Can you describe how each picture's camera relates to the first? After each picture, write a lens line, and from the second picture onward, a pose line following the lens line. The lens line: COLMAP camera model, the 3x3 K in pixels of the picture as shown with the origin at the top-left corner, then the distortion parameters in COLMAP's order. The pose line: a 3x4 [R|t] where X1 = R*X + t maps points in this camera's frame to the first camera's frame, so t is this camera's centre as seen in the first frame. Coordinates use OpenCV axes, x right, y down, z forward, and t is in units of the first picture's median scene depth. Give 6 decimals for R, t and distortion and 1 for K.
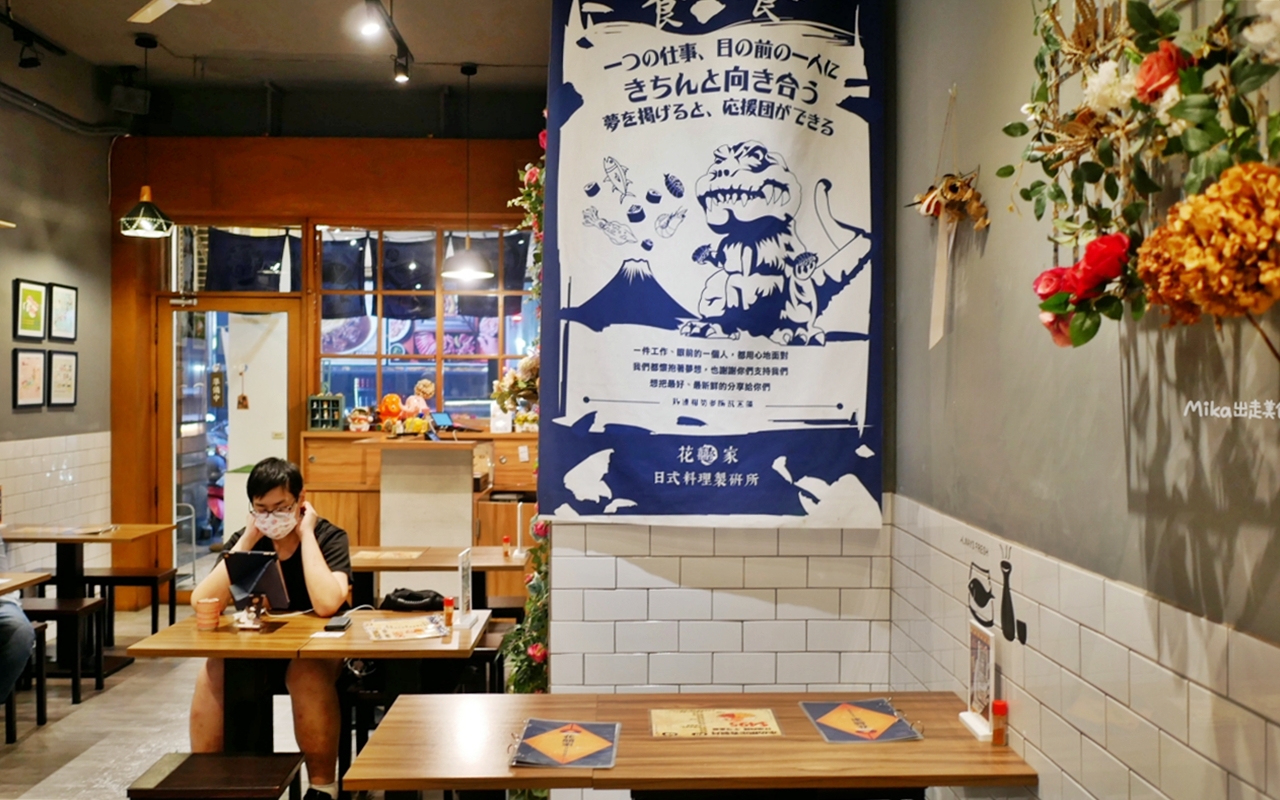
lens RADIAL K [[1172.1, 0, 639.5], [0, 1172.1, 385.8], [0, 0, 1]] dist [-0.039950, 0.005003]
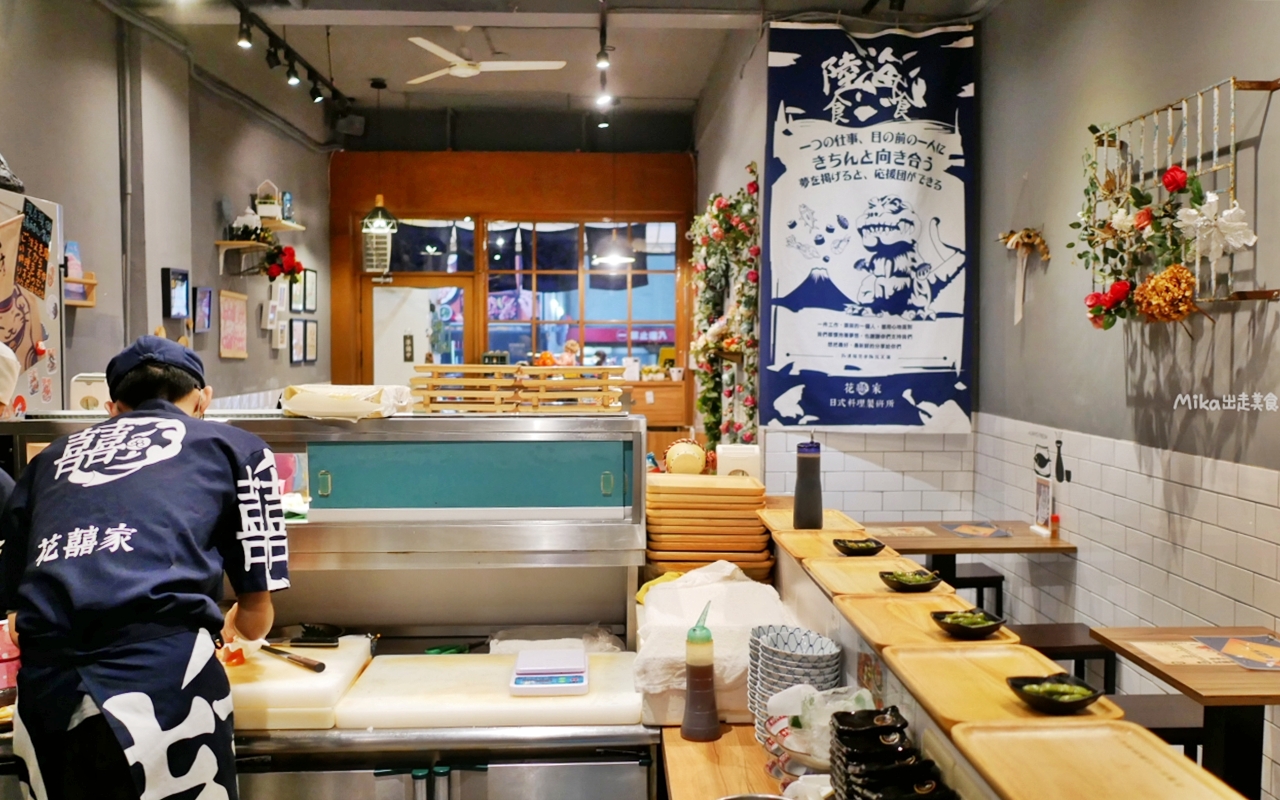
lens RADIAL K [[1125.5, 0, 641.1], [0, 1125.5, 385.0], [0, 0, 1]] dist [-0.021868, -0.015145]
pose [[0.999995, -0.003133, -0.000829, -0.248546], [0.003162, 0.999291, 0.037525, -0.005417], [0.000711, -0.037528, 0.999295, -0.558214]]
